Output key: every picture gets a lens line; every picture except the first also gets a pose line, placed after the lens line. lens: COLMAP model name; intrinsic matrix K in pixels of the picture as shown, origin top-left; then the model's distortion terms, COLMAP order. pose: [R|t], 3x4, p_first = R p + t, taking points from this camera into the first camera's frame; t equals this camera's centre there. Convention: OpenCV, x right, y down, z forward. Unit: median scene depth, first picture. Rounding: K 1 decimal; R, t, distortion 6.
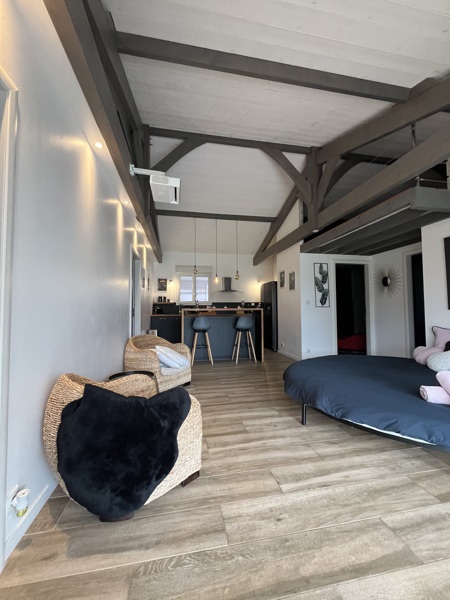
lens RADIAL K [[238.7, 0, 225.0], [0, 238.7, 300.0], [0, 0, 1]] dist [-0.000398, -0.000023]
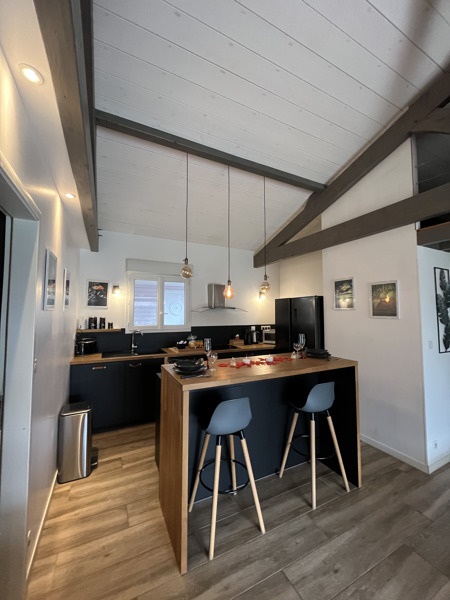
lens RADIAL K [[238.7, 0, 225.0], [0, 238.7, 300.0], [0, 0, 1]] dist [-0.000398, -0.000023]
pose [[0.961804, 0.023182, 0.272756, -0.143603], [-0.017866, 0.999599, -0.021959, -0.046453], [-0.273156, 0.016247, 0.961833, 0.447898]]
